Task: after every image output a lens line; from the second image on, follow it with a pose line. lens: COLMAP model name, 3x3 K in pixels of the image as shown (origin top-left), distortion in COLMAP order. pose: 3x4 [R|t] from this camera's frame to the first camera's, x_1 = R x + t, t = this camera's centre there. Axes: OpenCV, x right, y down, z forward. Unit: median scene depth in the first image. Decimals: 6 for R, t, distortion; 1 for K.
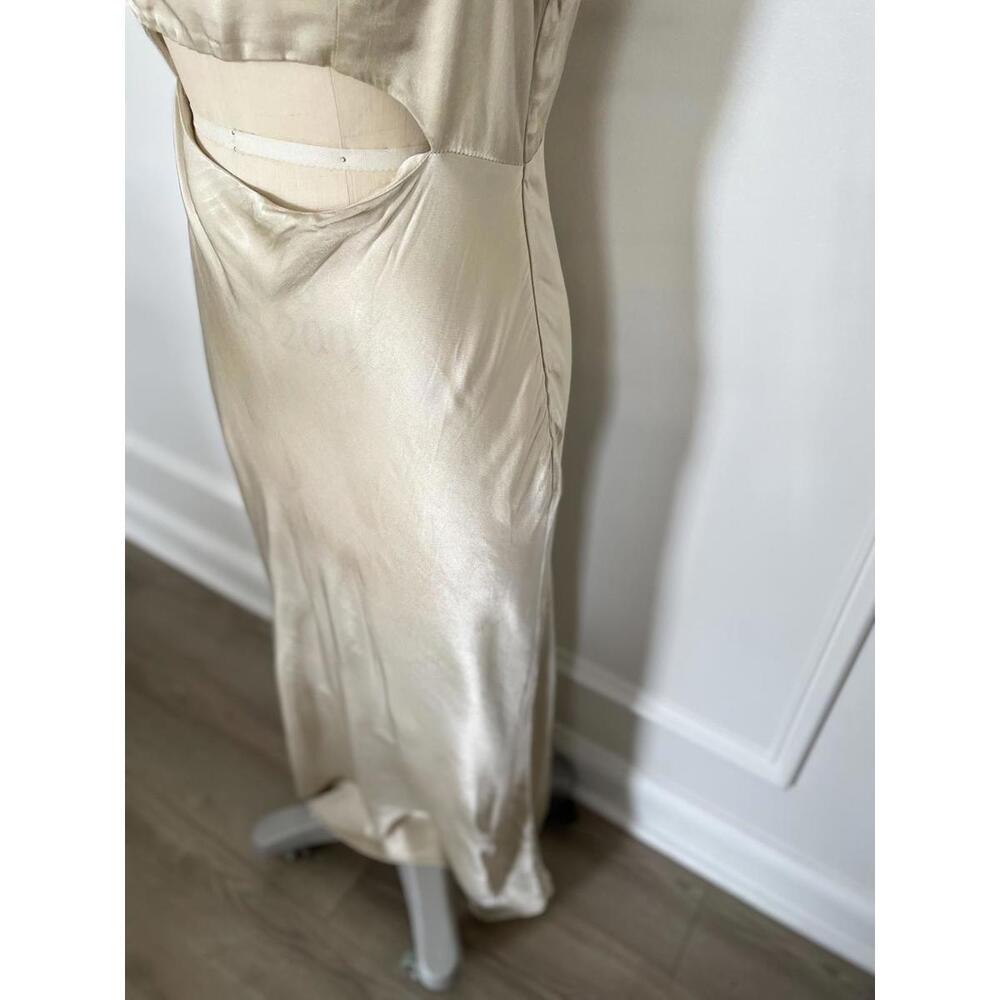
lens RADIAL K [[744.4, 0, 486.2], [0, 744.4, 497.7], [0, 0, 1]] dist [0.063312, -0.077373]
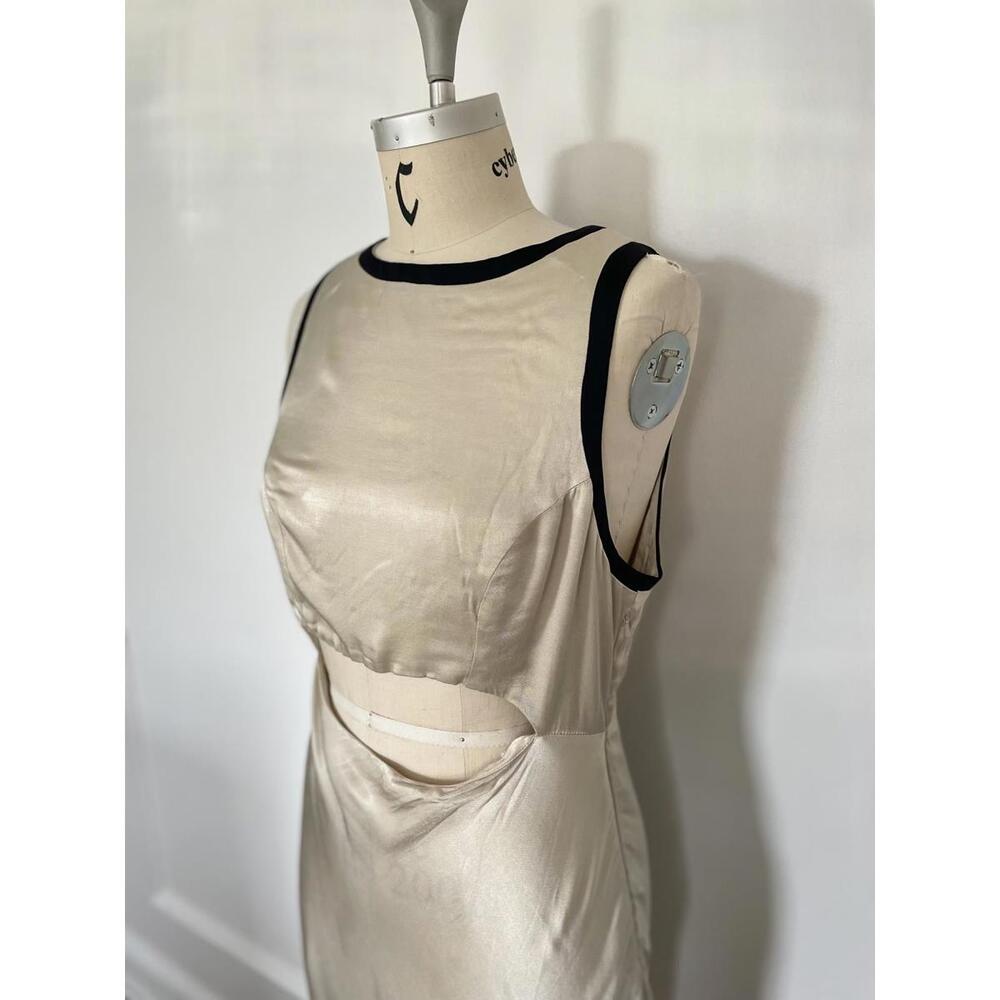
lens RADIAL K [[744.4, 0, 486.2], [0, 744.4, 497.7], [0, 0, 1]] dist [0.063312, -0.077373]
pose [[0.999759, -0.021519, -0.004242, -0.132151], [0.017259, 0.891208, -0.453265, -0.238702], [0.013535, 0.453083, 0.891365, -0.245333]]
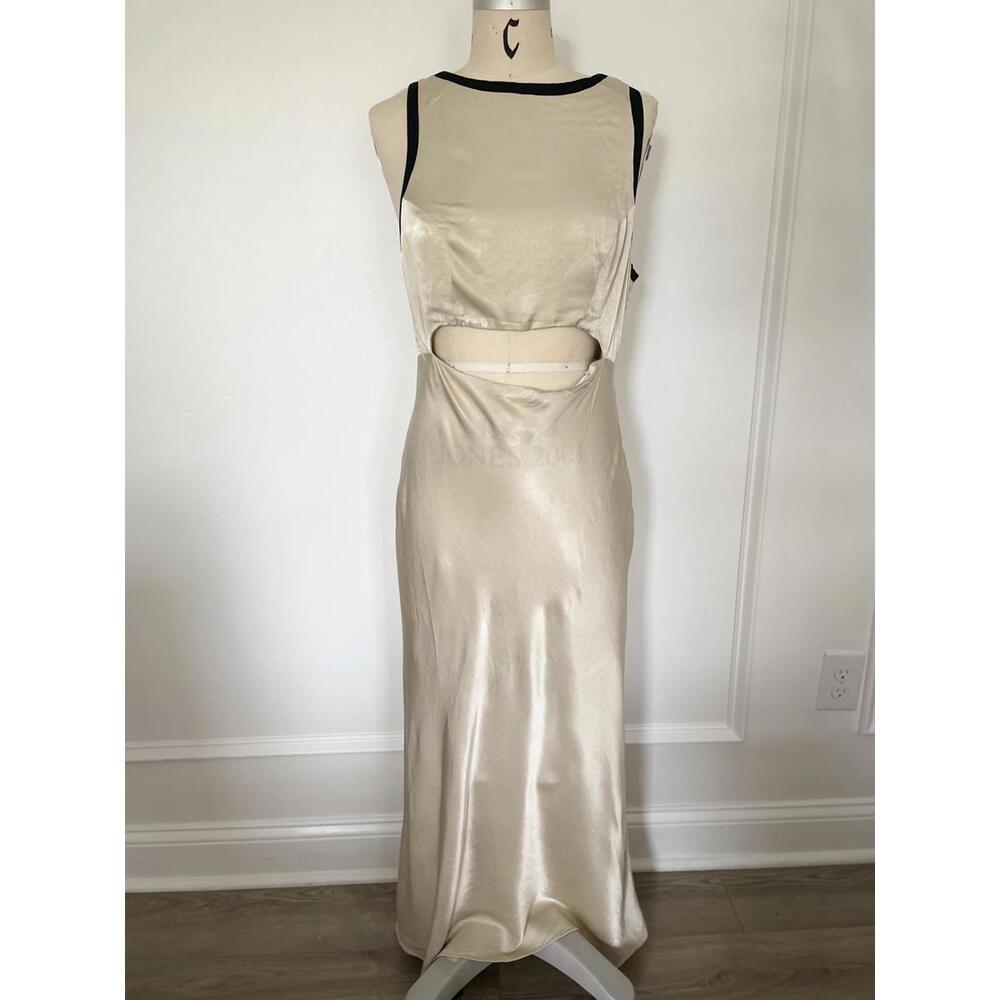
lens RADIAL K [[744.4, 0, 486.2], [0, 744.4, 497.7], [0, 0, 1]] dist [0.063312, -0.077373]
pose [[0.826966, -0.167800, 0.536629, -1.530464], [0.372545, 0.878375, -0.299446, 0.418861], [-0.421114, 0.447551, 0.788899, -0.410993]]
